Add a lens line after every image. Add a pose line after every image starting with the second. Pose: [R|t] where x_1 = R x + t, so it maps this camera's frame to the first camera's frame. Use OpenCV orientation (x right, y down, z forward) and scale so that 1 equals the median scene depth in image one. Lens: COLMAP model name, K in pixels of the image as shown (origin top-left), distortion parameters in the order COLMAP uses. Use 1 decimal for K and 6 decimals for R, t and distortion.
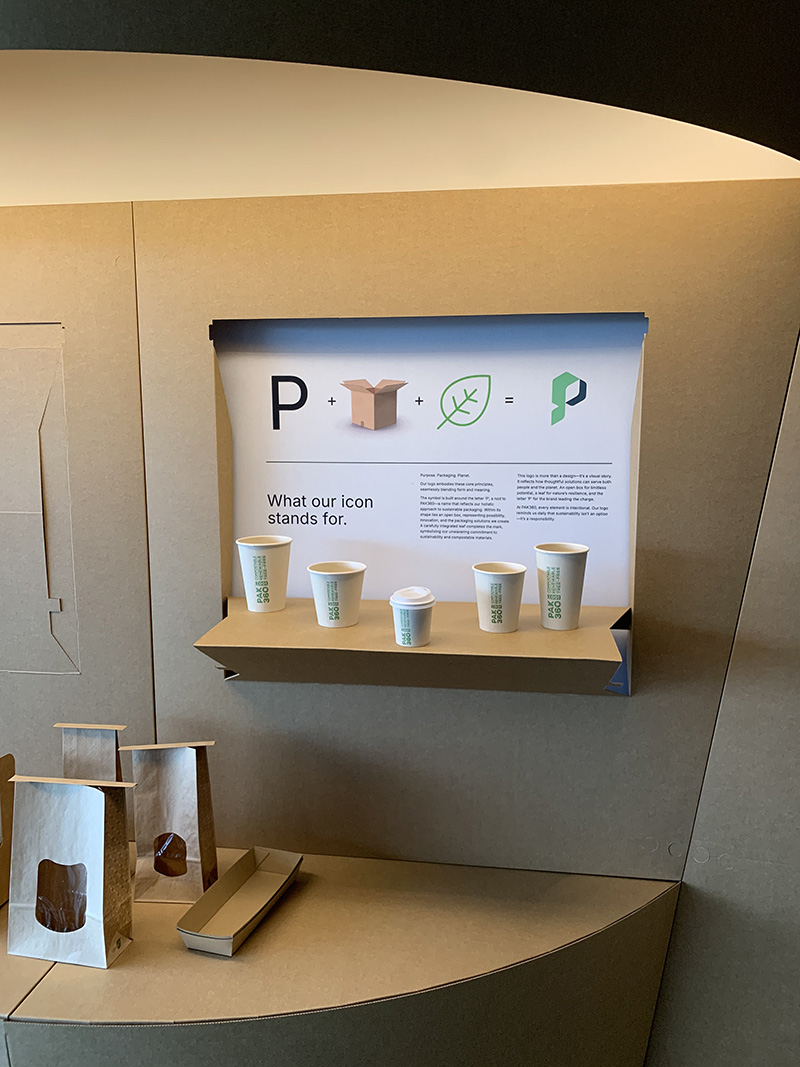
lens RADIAL K [[801.2, 0, 400.0], [0, 801.2, 533.5], [0, 0, 1]] dist [0.124924, -0.241948]
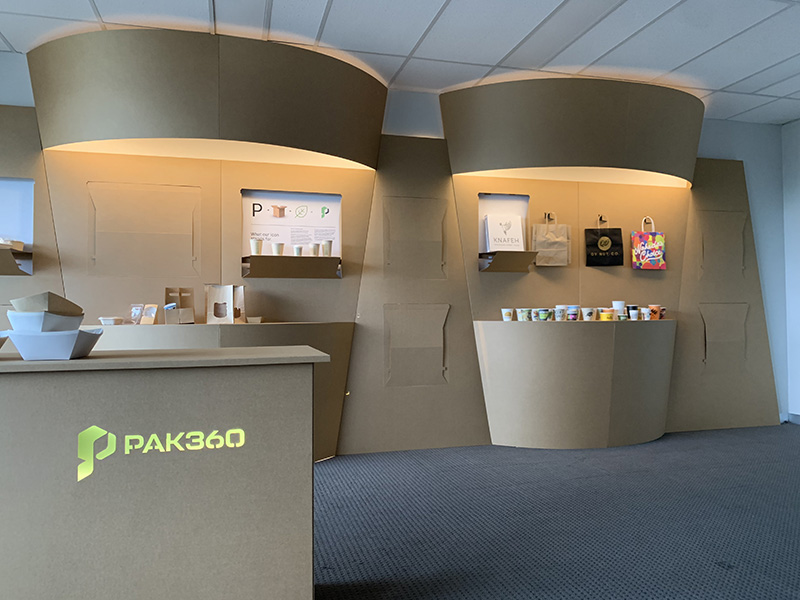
lens RADIAL K [[612.2, 0, 400.0], [0, 612.2, 300.0], [0, 0, 1]] dist [0.075004, -0.123769]
pose [[0.919162, 0.003086, 0.393869, -0.716170], [0.058384, 0.987855, -0.143990, 0.794450], [-0.389530, 0.155345, 0.907818, -2.075410]]
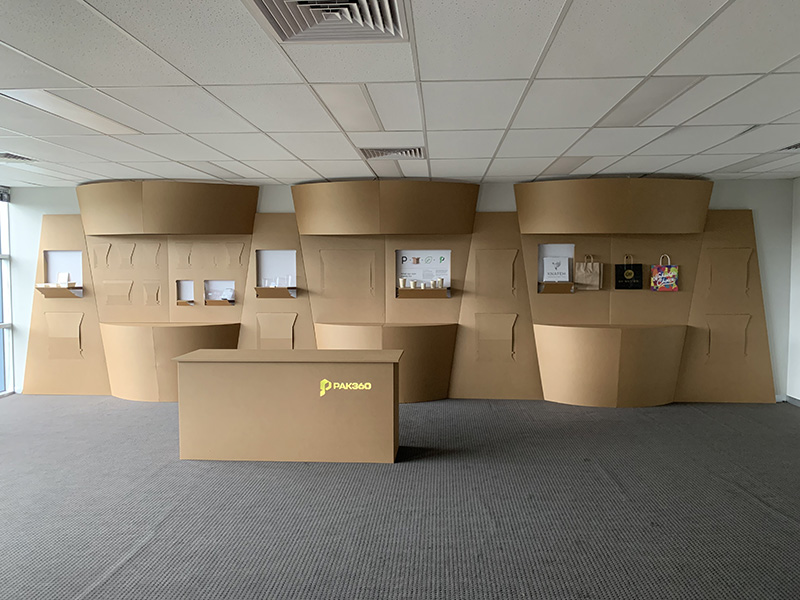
lens RADIAL K [[600.7, 0, 400.0], [0, 600.7, 300.0], [0, 0, 1]] dist [0.124924, -0.241948]
pose [[0.997246, -0.004774, 0.074014, -0.597891], [0.010400, 0.997068, -0.075806, 0.625691], [-0.073435, 0.076367, 0.994372, -4.502054]]
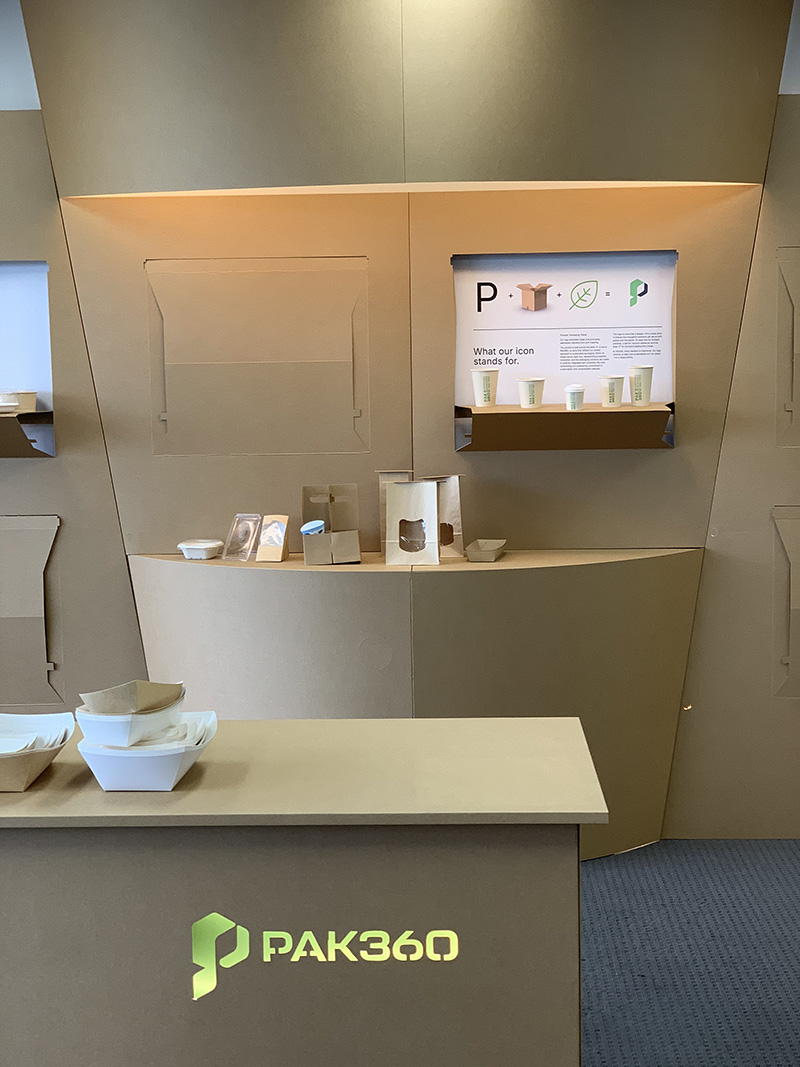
lens RADIAL K [[1592.2, 0, 396.9], [0, 1592.2, 503.9], [0, 0, 1]] dist [0.022374, 0.006674]
pose [[0.993549, -0.028161, 0.109853, -0.769156], [0.030996, 0.999227, -0.024185, 0.395404], [-0.109087, 0.027434, 0.993654, -2.605126]]
